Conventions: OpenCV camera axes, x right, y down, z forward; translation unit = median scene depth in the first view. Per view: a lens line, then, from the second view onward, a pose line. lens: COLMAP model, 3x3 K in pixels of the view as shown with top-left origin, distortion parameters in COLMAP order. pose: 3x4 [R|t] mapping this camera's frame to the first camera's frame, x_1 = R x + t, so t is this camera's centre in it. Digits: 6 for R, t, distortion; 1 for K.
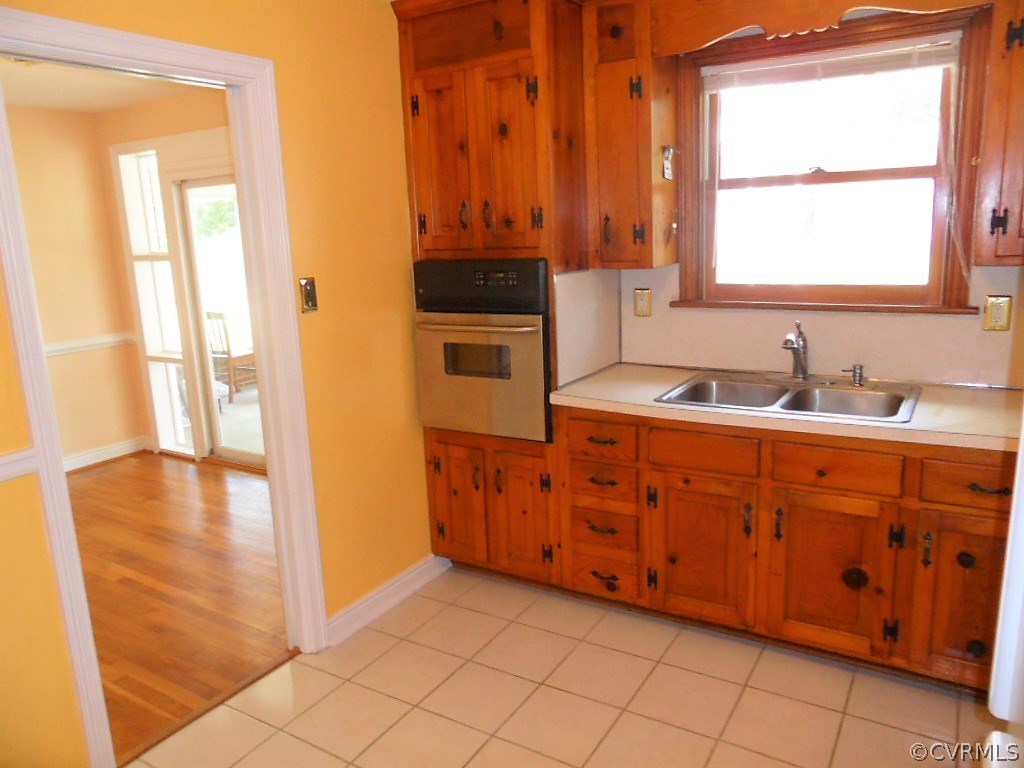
lens RADIAL K [[748.0, 0, 514.9], [0, 748.0, 382.4], [0, 0, 1]] dist [-0.034188, 0.021840]
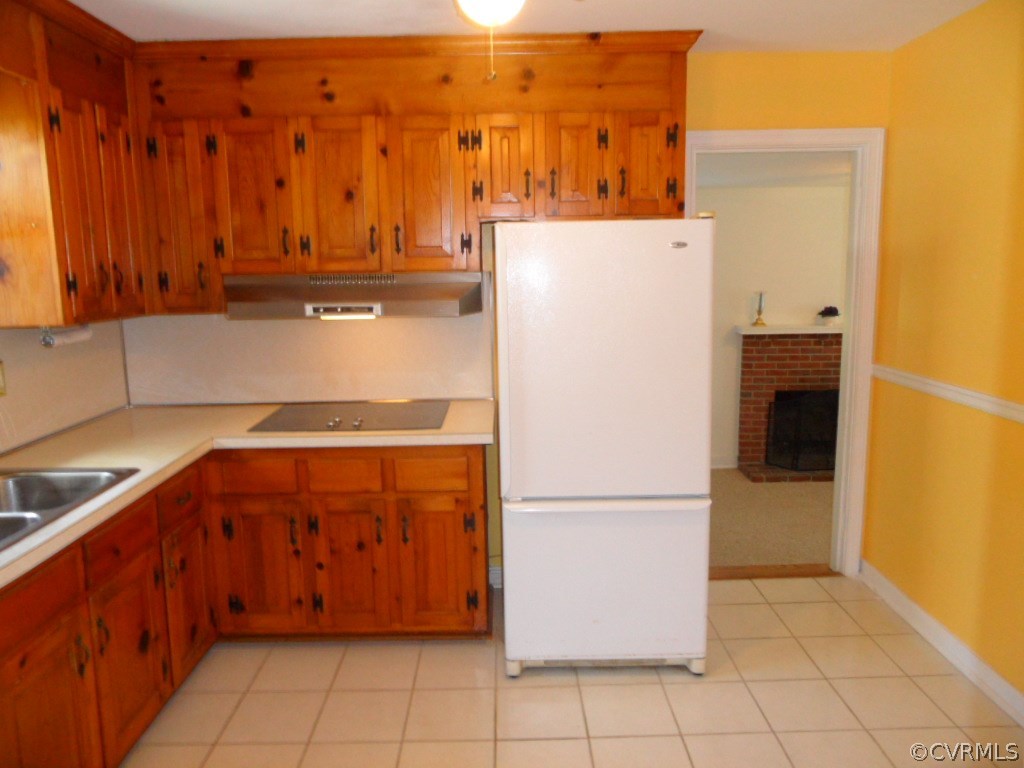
lens RADIAL K [[748.0, 0, 508.2], [0, 748.0, 381.8], [0, 0, 1]] dist [-0.034188, 0.021840]
pose [[-0.534349, -0.079542, 0.841513, -0.513550], [0.210173, 0.951793, 0.223422, -0.155003], [-0.818718, 0.296249, -0.491872, 0.856573]]
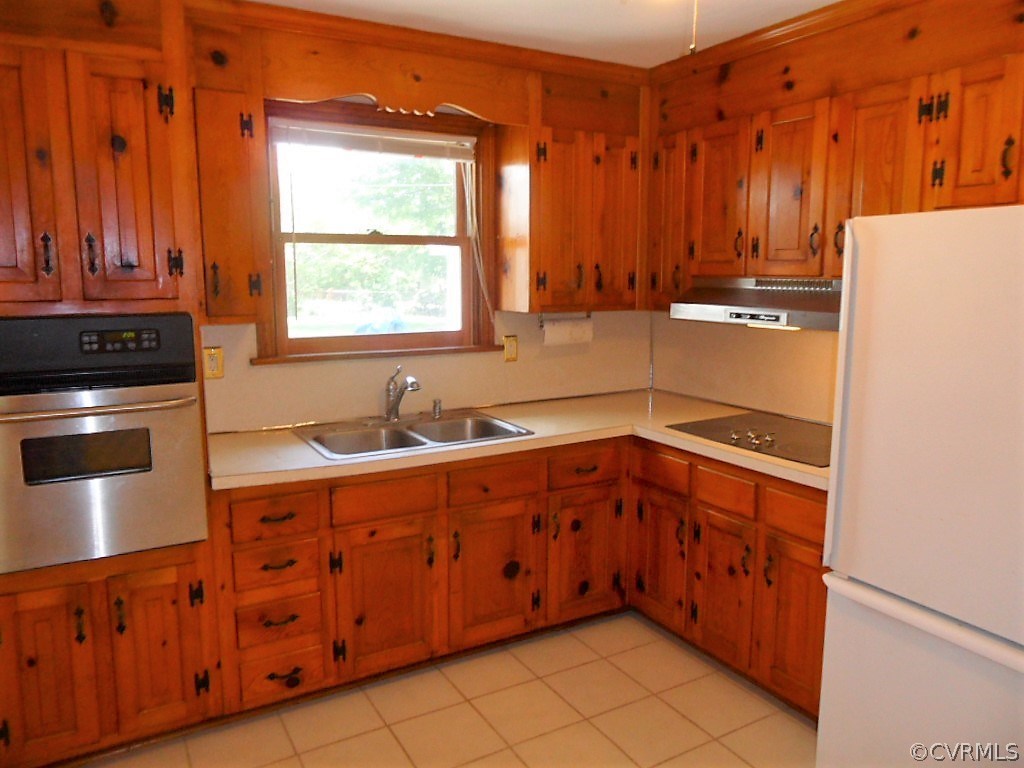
lens RADIAL K [[748.0, 0, 508.0], [0, 748.0, 383.9], [0, 0, 1]] dist [-0.034188, 0.021840]
pose [[0.470763, -0.088373, 0.877822, -0.510455], [0.160776, 0.986904, 0.013133, -0.045200], [-0.867486, 0.134951, 0.478806, 0.330285]]
